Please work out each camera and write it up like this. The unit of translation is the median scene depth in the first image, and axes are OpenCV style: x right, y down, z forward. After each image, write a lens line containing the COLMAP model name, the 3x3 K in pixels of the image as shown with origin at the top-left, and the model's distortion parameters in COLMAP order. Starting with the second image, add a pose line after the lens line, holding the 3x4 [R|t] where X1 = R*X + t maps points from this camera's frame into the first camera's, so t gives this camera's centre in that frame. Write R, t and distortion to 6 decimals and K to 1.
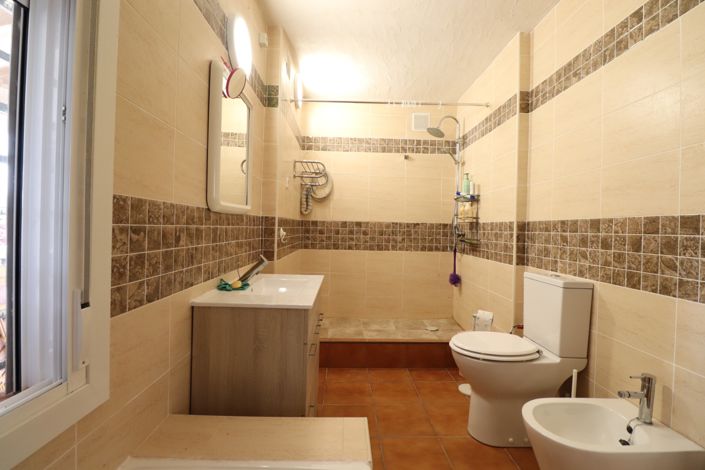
lens RADIAL K [[327.8, 0, 351.0], [0, 327.8, 232.5], [0, 0, 1]] dist [-0.003183, -0.009862]
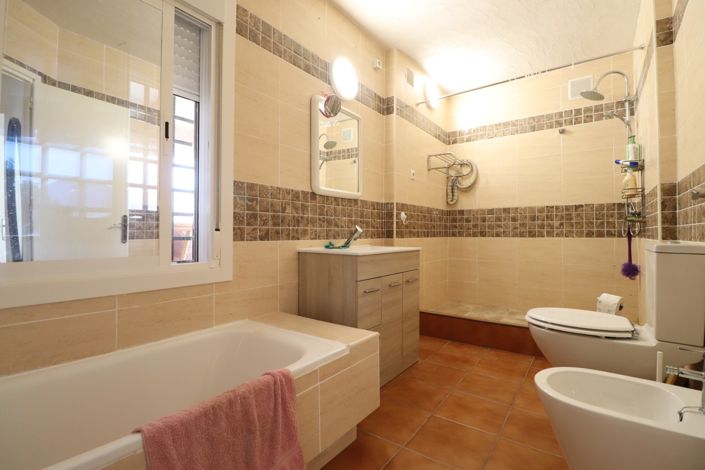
lens RADIAL K [[327.8, 0, 354.5], [0, 327.8, 233.6], [0, 0, 1]] dist [-0.003183, -0.009862]
pose [[0.797155, -0.022864, -0.603341, 0.341783], [0.010538, 0.999657, -0.023959, 0.085016], [0.603682, 0.012741, 0.797123, -0.054902]]
